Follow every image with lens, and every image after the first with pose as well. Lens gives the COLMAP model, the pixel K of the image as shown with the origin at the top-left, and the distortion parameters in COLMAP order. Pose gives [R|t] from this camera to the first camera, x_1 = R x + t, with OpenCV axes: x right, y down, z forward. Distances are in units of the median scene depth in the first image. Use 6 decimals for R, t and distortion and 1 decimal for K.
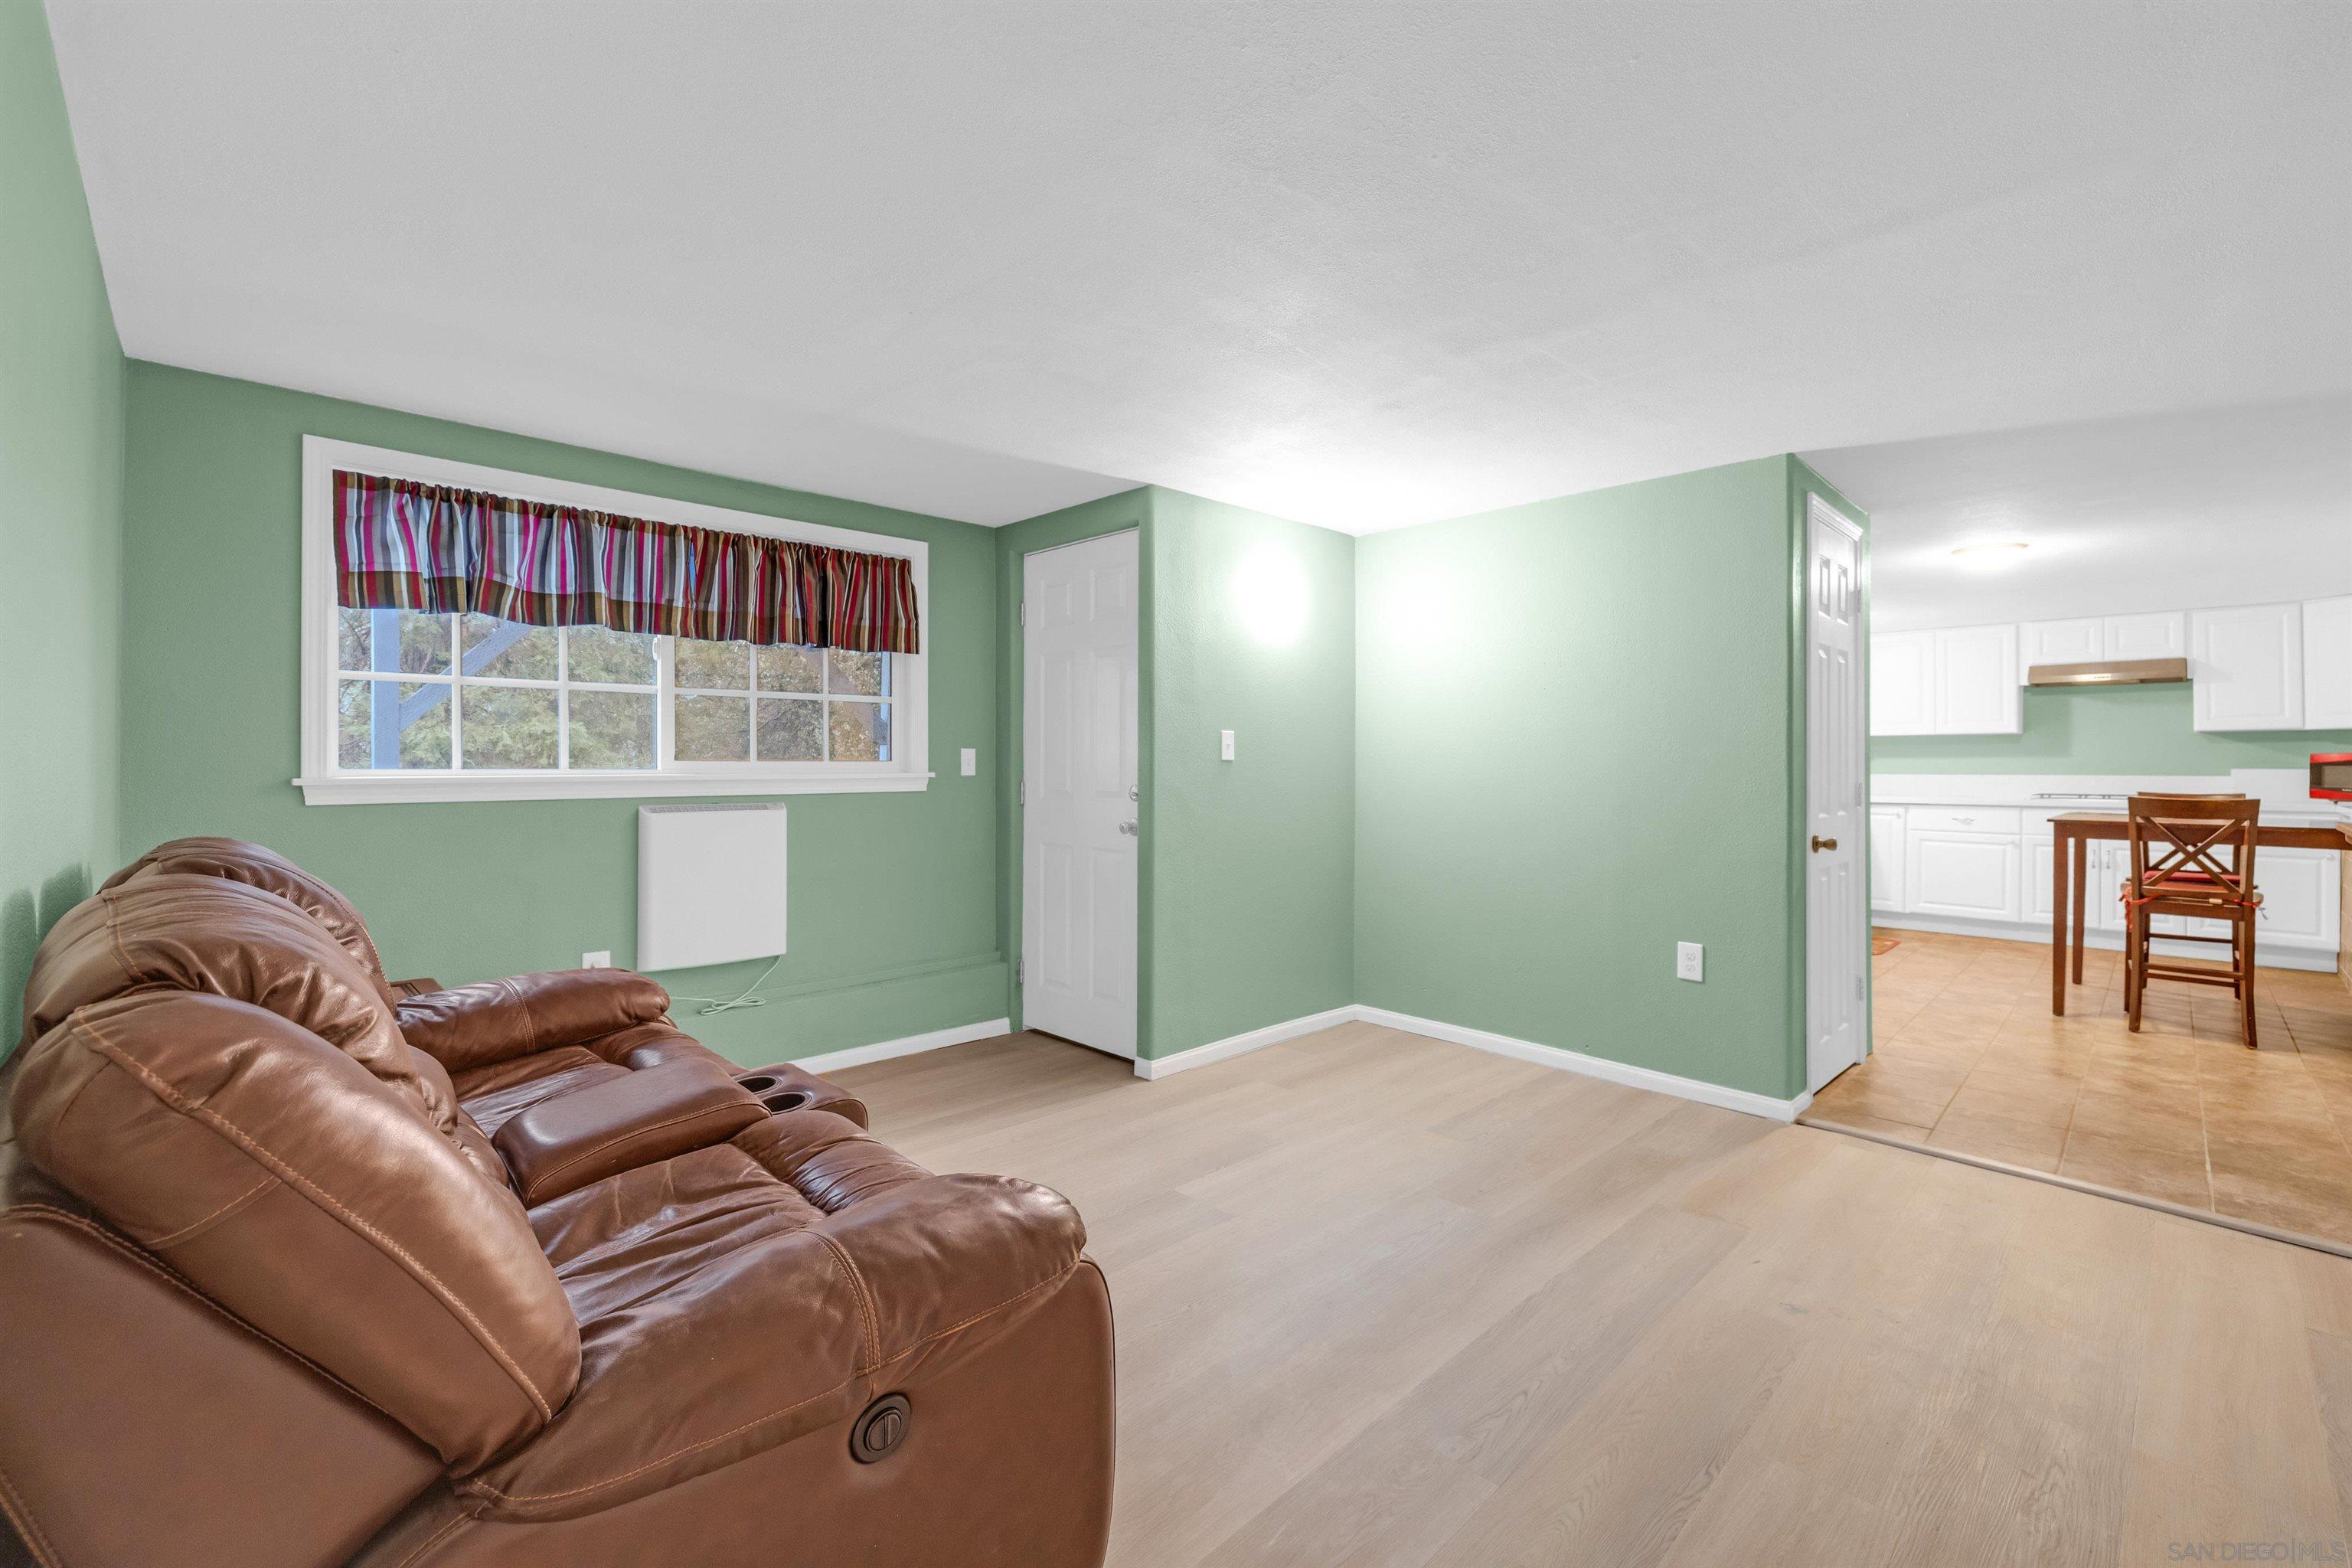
lens RADIAL K [[991.8, 0, 1181.0], [0, 991.8, 778.2], [0, 0, 1]] dist [-0.000037, -0.000187]
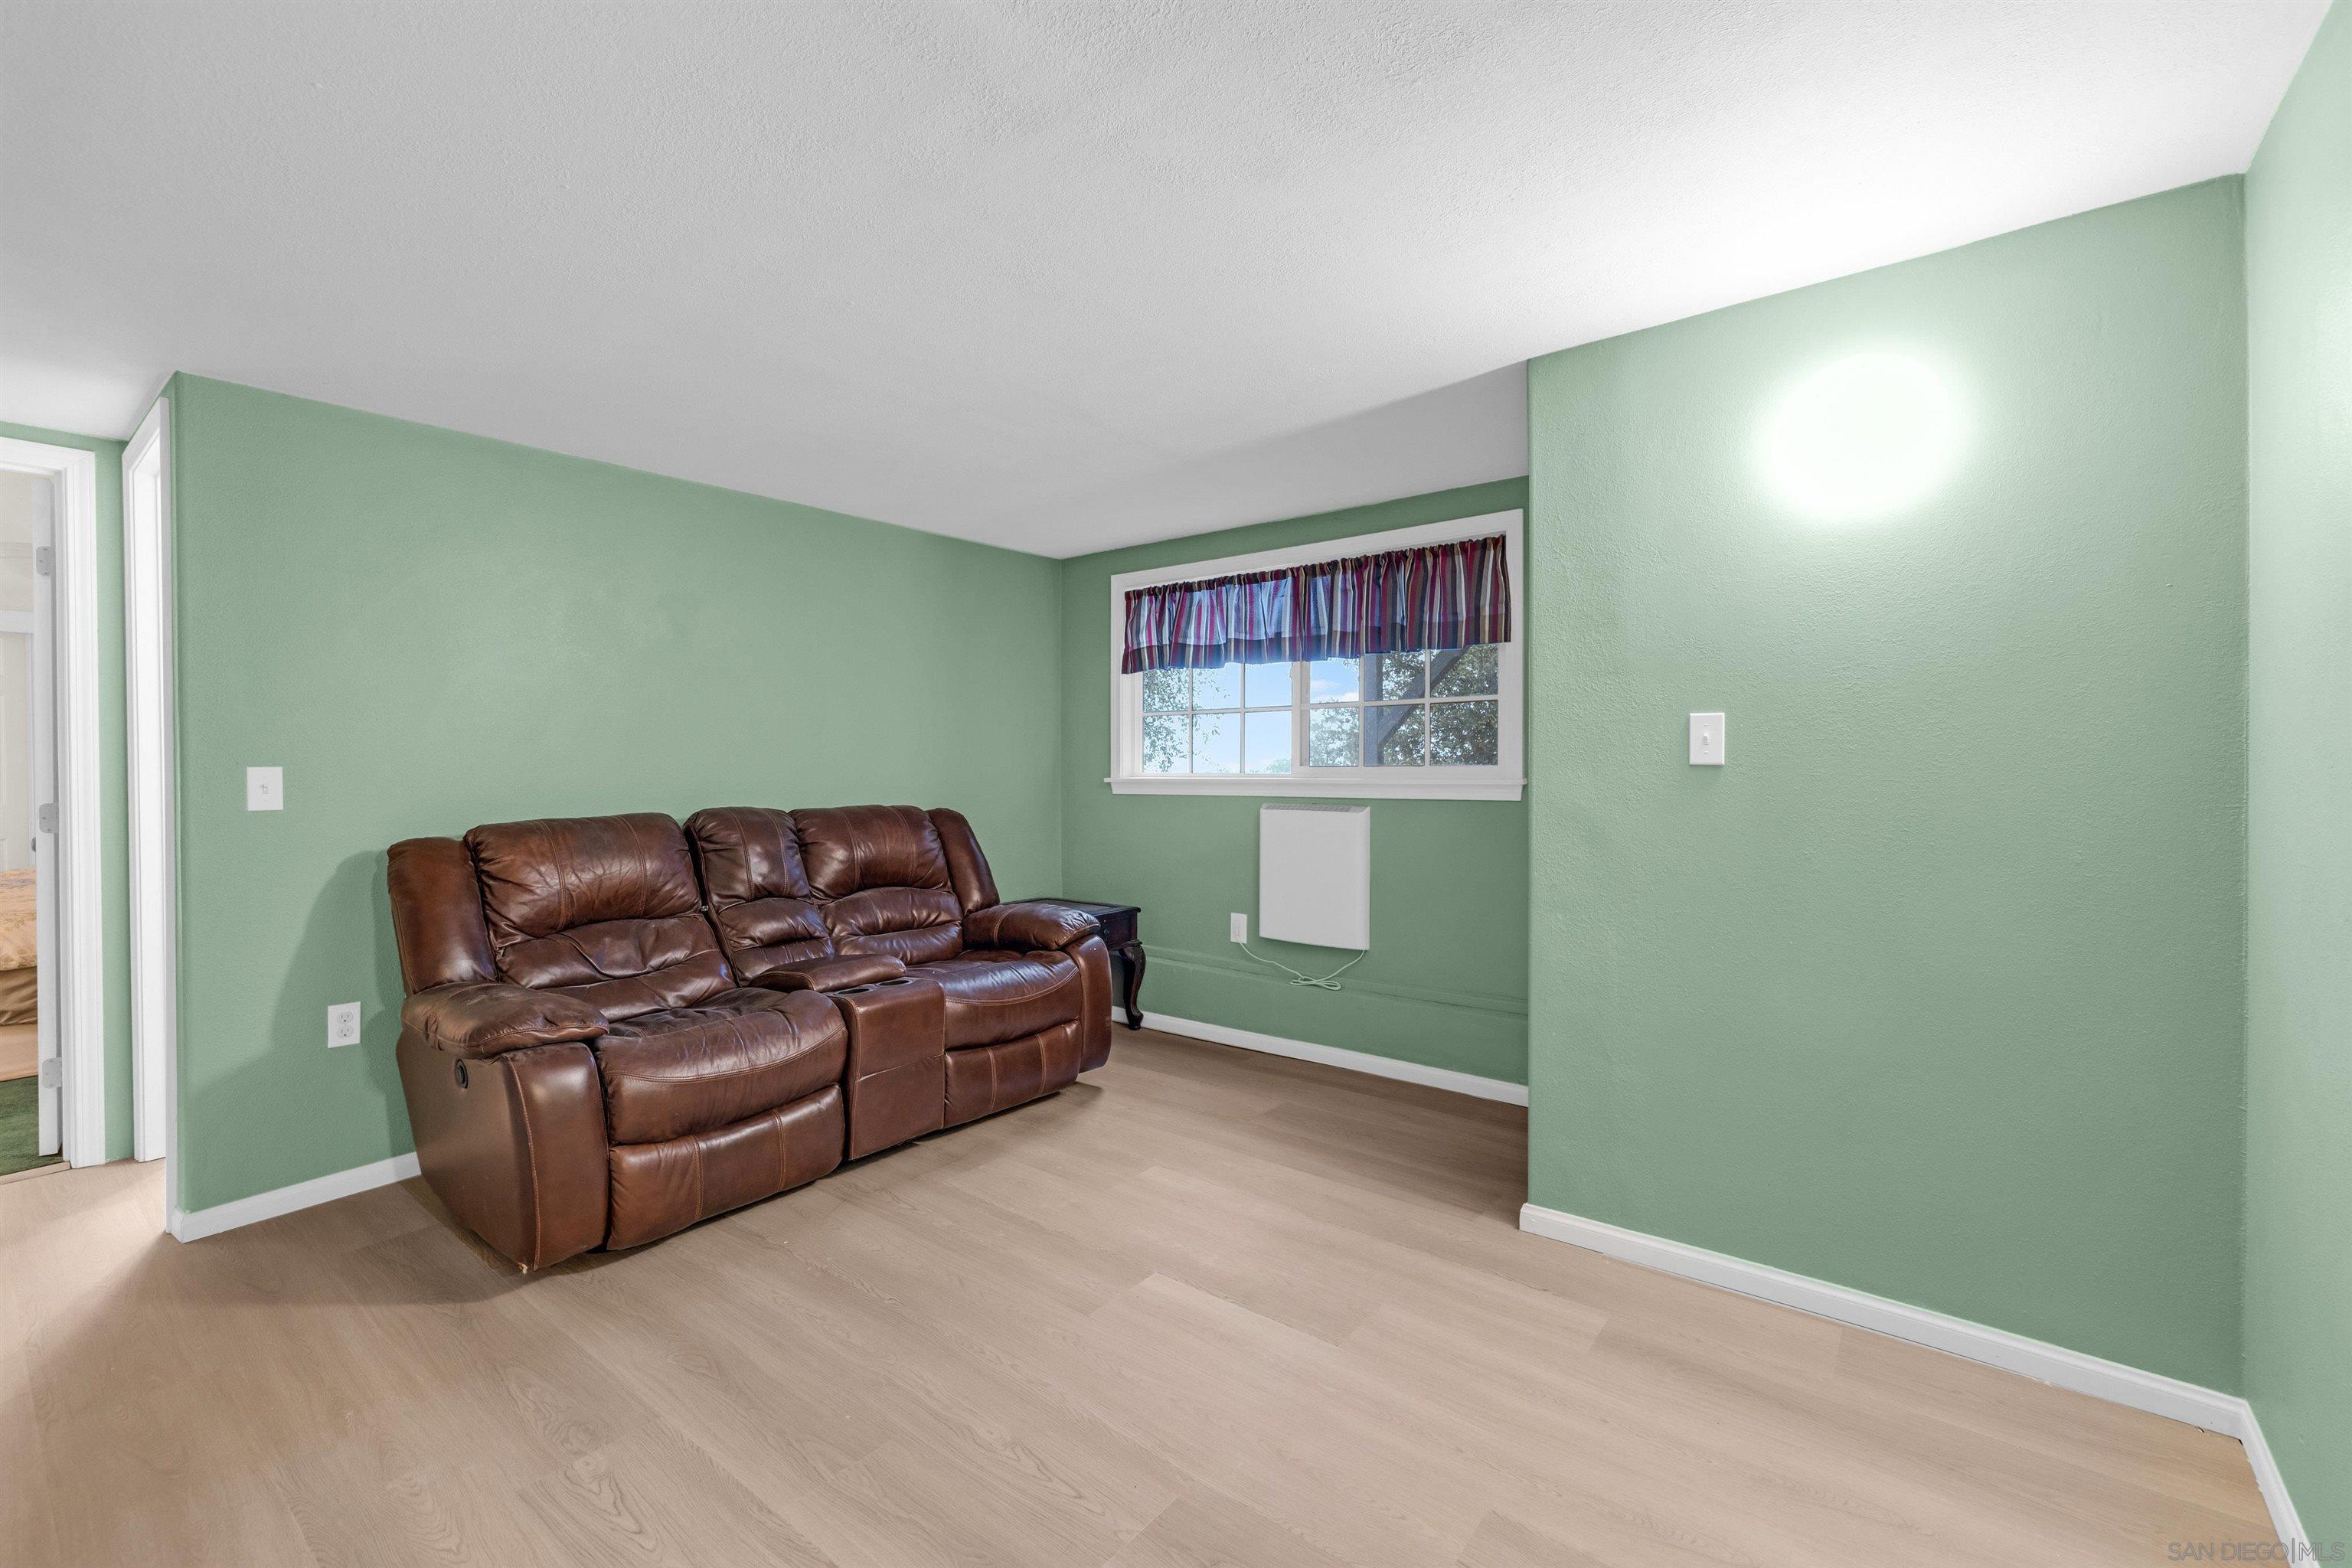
lens RADIAL K [[991.8, 0, 1181.0], [0, 991.8, 778.2], [0, 0, 1]] dist [-0.000037, -0.000187]
pose [[0.134745, 0.010575, -0.990824, 0.600739], [-0.010273, 0.999904, 0.009275, -0.011940], [0.990827, 0.008929, 0.134840, 0.653427]]
